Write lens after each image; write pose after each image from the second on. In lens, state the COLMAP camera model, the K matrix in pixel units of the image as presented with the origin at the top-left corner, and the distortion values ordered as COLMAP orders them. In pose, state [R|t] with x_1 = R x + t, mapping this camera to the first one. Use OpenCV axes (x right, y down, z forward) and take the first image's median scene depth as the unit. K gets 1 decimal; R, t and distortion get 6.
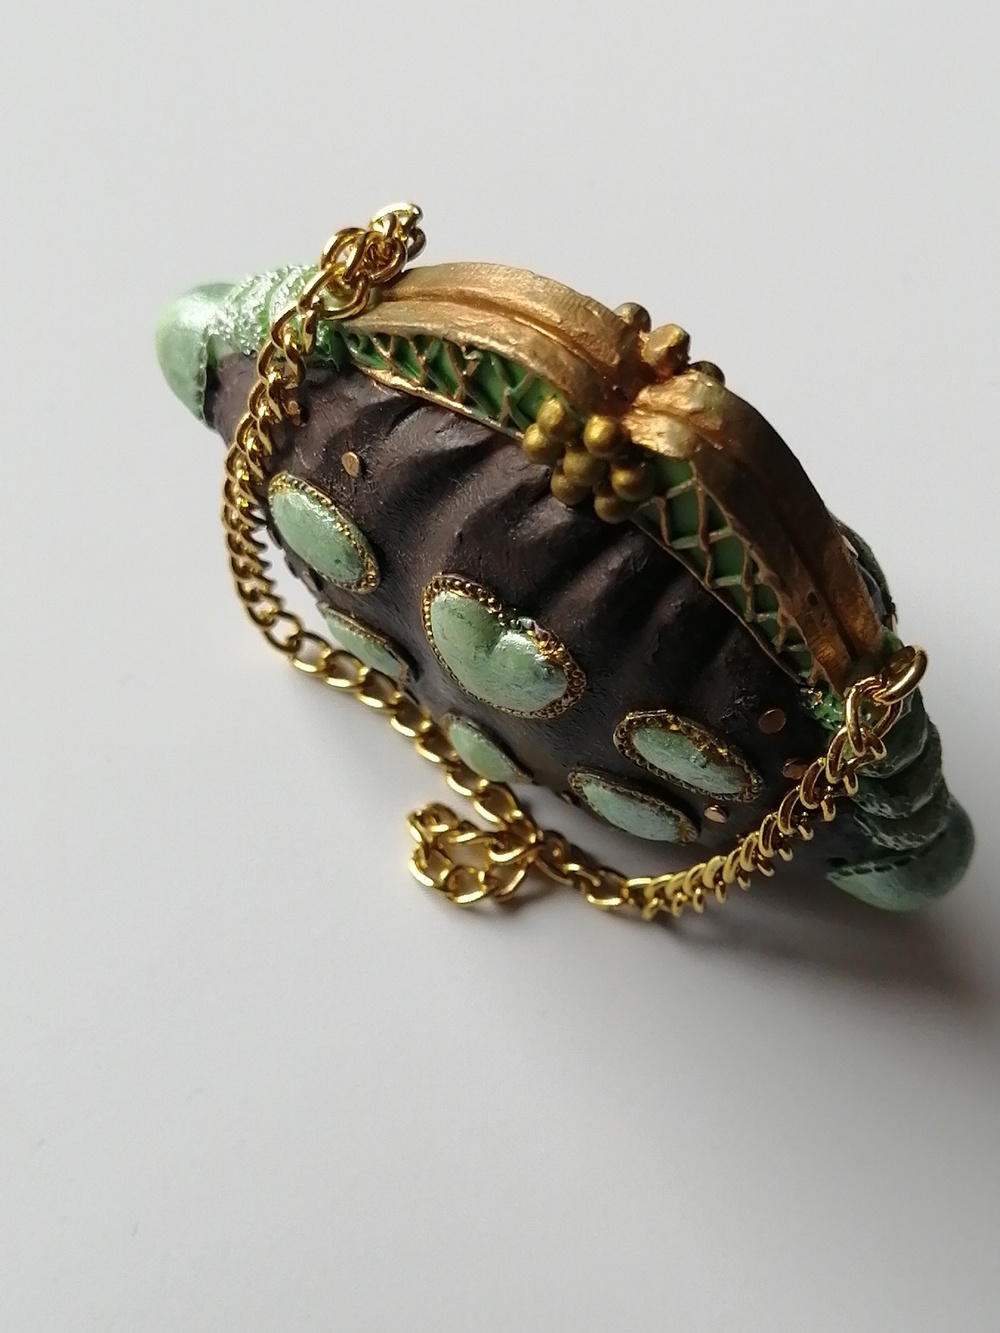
lens RADIAL K [[1035.8, 0, 550.3], [0, 1035.8, 591.2], [0, 0, 1]] dist [-0.005329, -0.000589]
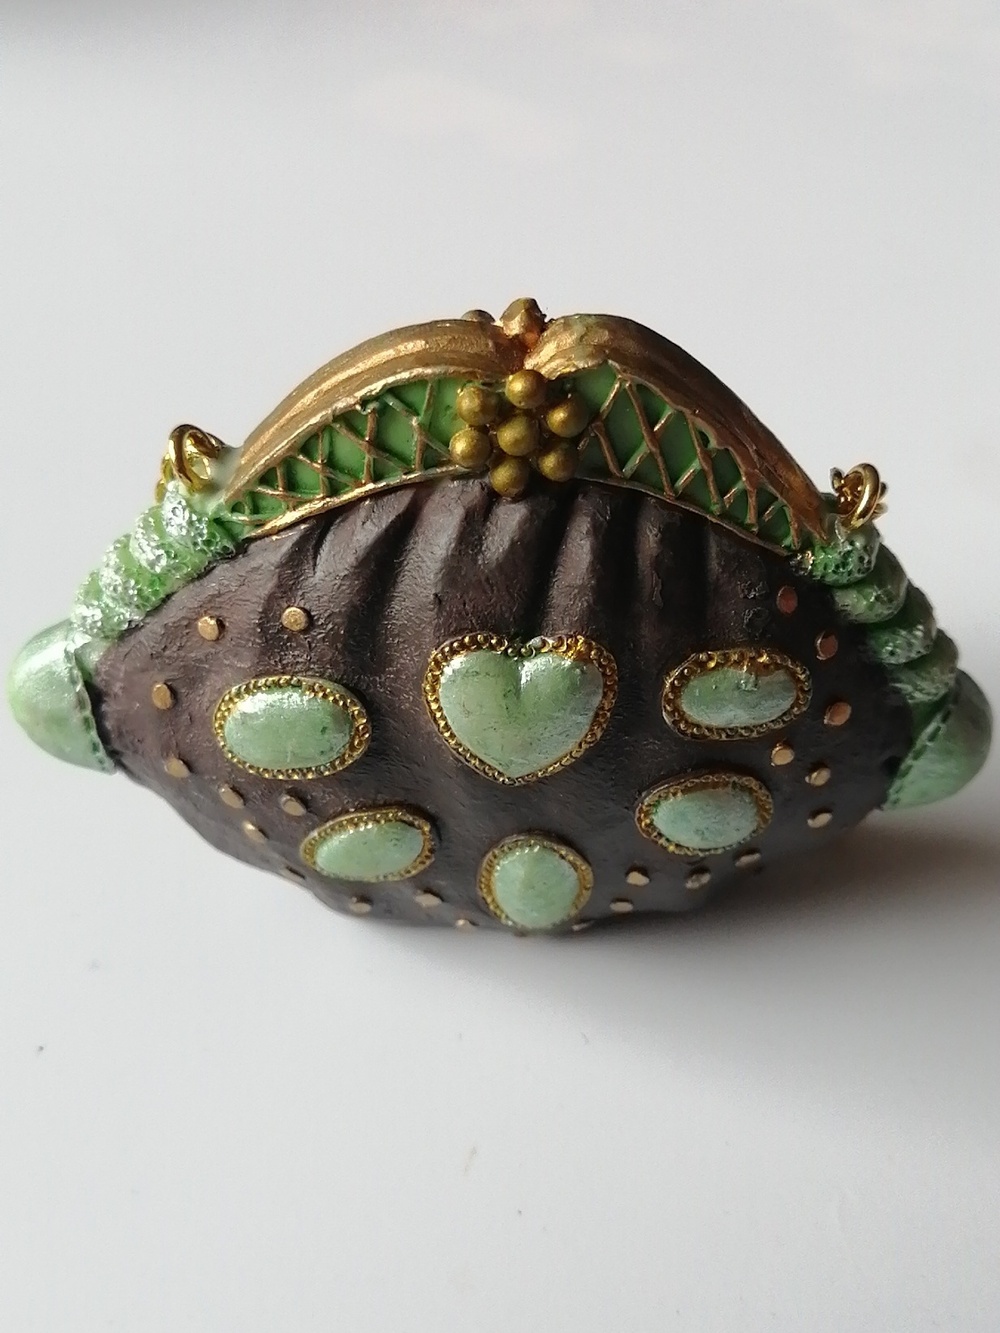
lens RADIAL K [[1035.8, 0, 504.1], [0, 1035.8, 661.5], [0, 0, 1]] dist [-0.005329, -0.000589]
pose [[0.836760, -0.504344, 0.213237, -0.270342], [0.541738, 0.819179, -0.188322, 0.216456], [-0.079700, 0.273099, 0.958679, 0.052161]]
